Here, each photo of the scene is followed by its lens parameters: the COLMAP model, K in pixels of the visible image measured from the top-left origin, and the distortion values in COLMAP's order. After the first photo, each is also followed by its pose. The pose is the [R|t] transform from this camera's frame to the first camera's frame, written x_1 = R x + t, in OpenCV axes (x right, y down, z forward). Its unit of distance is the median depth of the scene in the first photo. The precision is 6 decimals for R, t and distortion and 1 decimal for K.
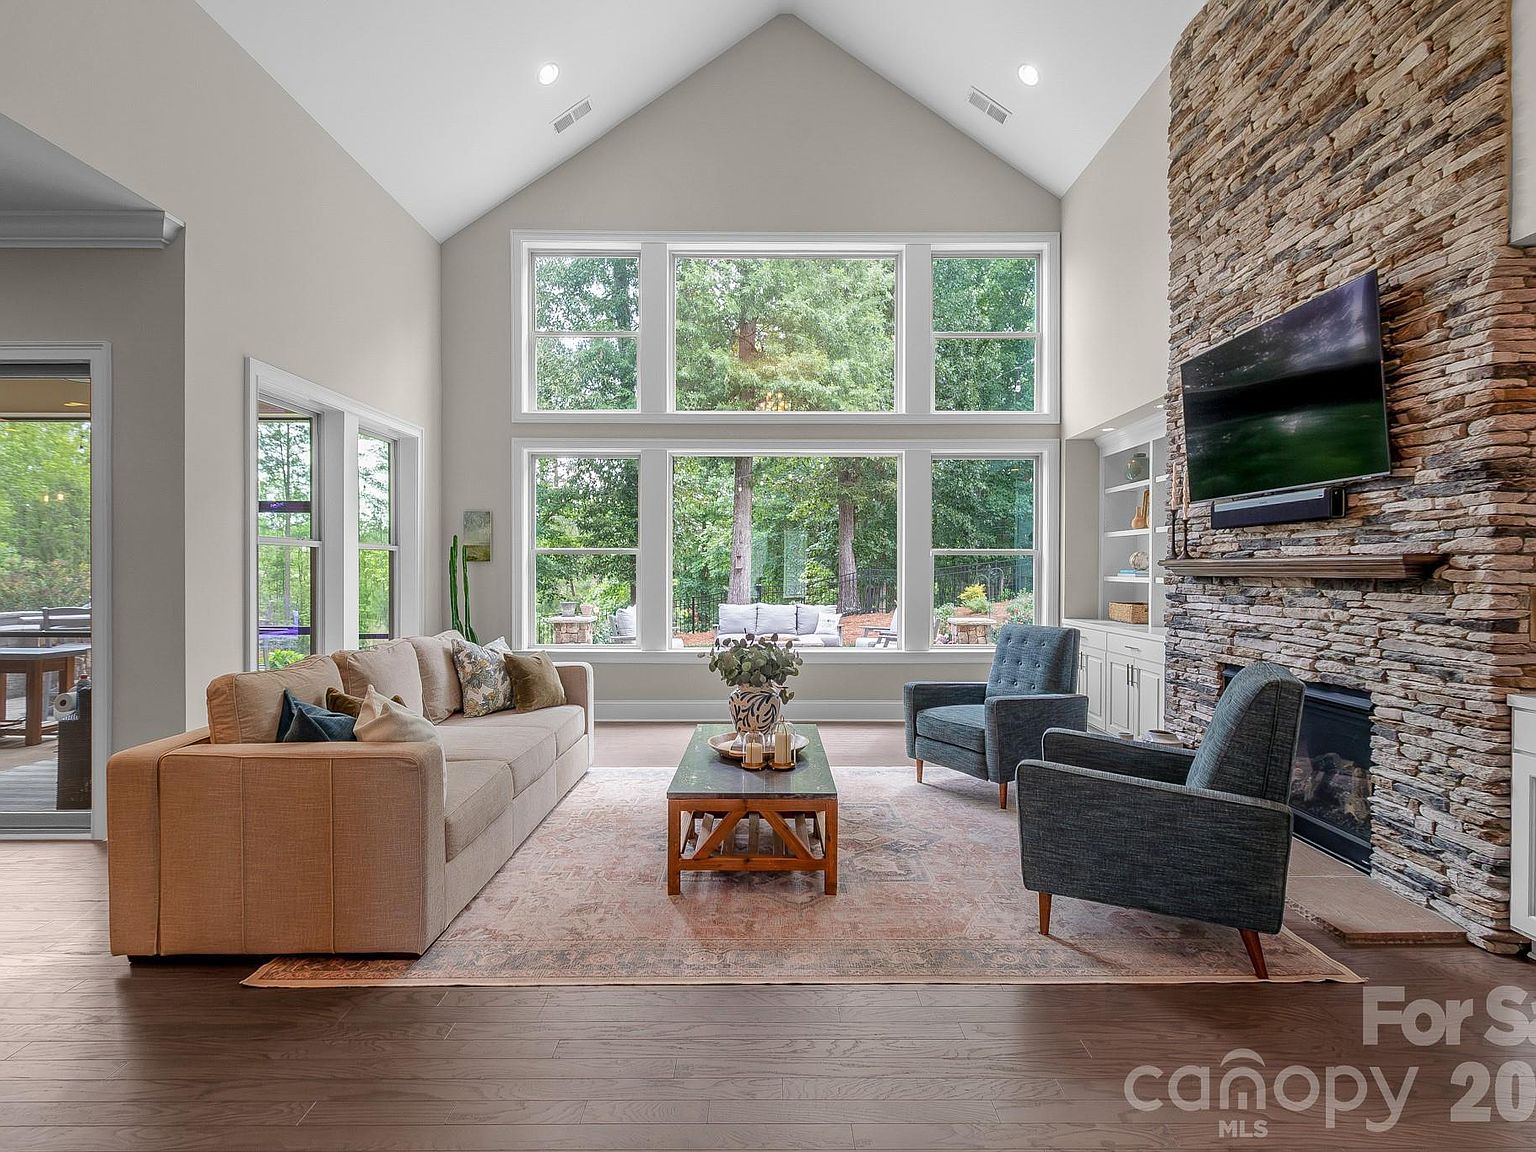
lens RADIAL K [[786.3, 0, 785.0], [0, 786.3, 571.1], [0, 0, 1]] dist [0.023972, -0.000177]
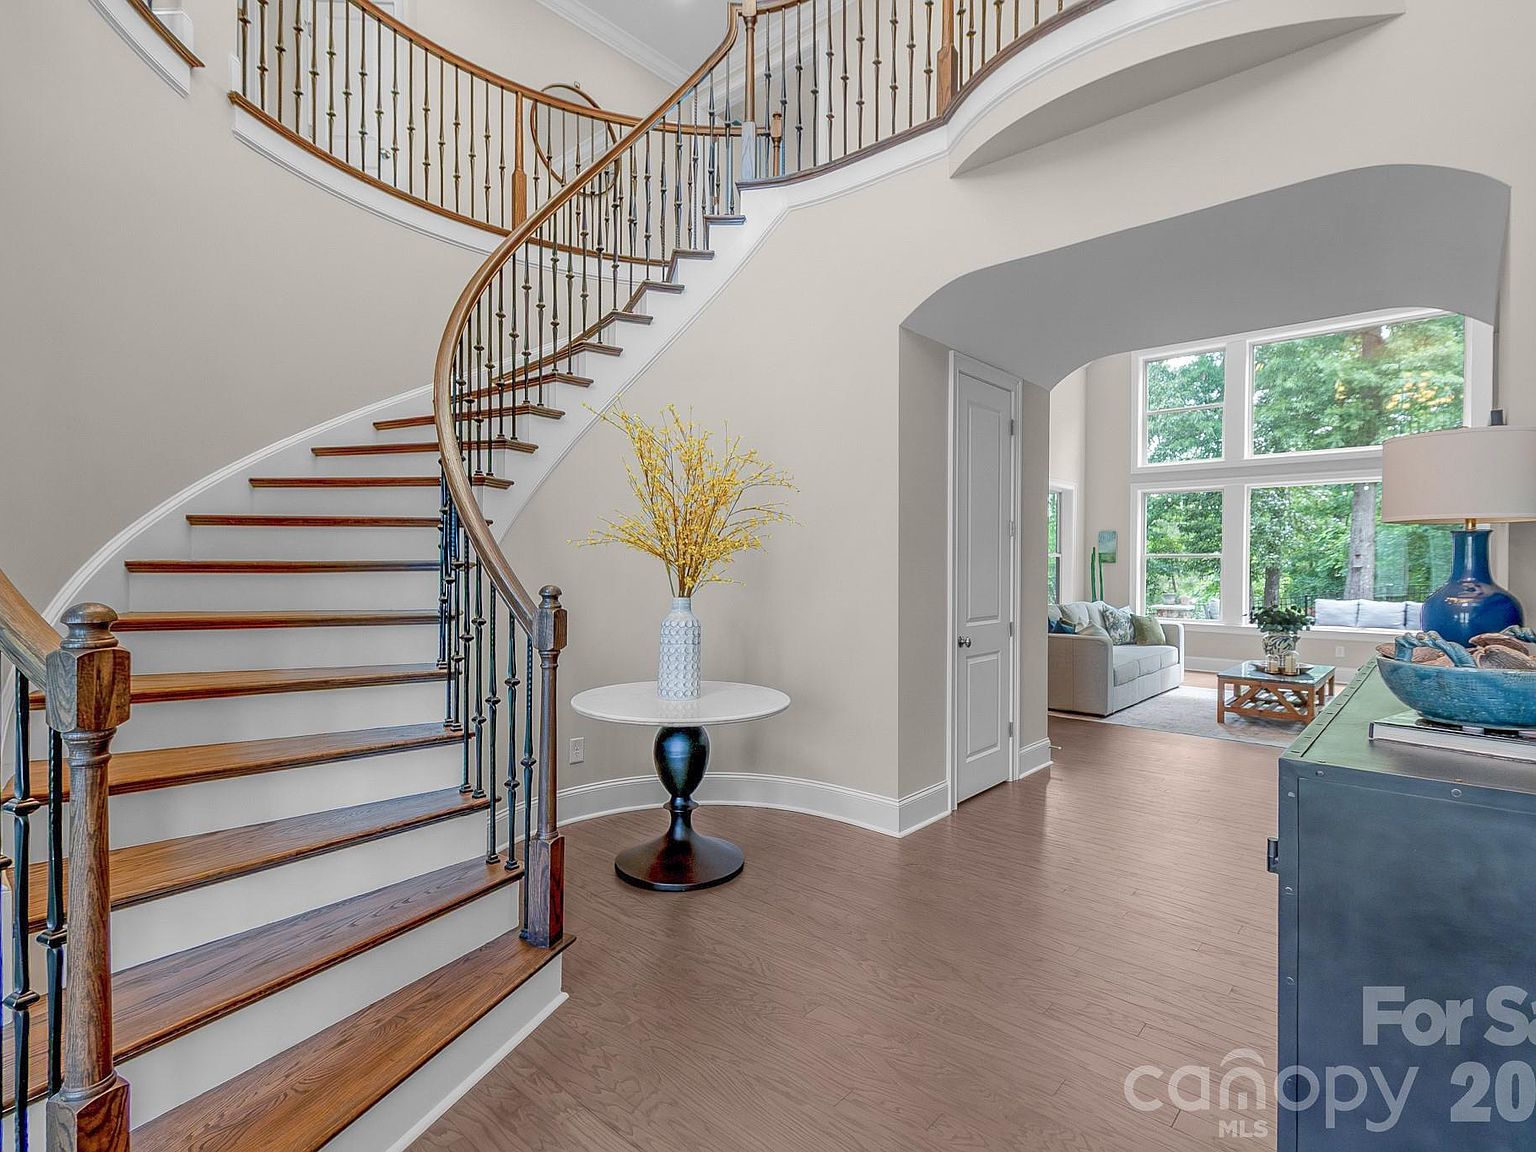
lens RADIAL K [[786.3, 0, 785.0], [0, 786.3, 571.1], [0, 0, 1]] dist [0.023972, -0.000177]
pose [[0.749998, 0.007093, -0.661402, 0.176602], [-0.004597, 0.999974, 0.005510, -0.001277], [0.661424, -0.001092, 0.750011, -0.624422]]
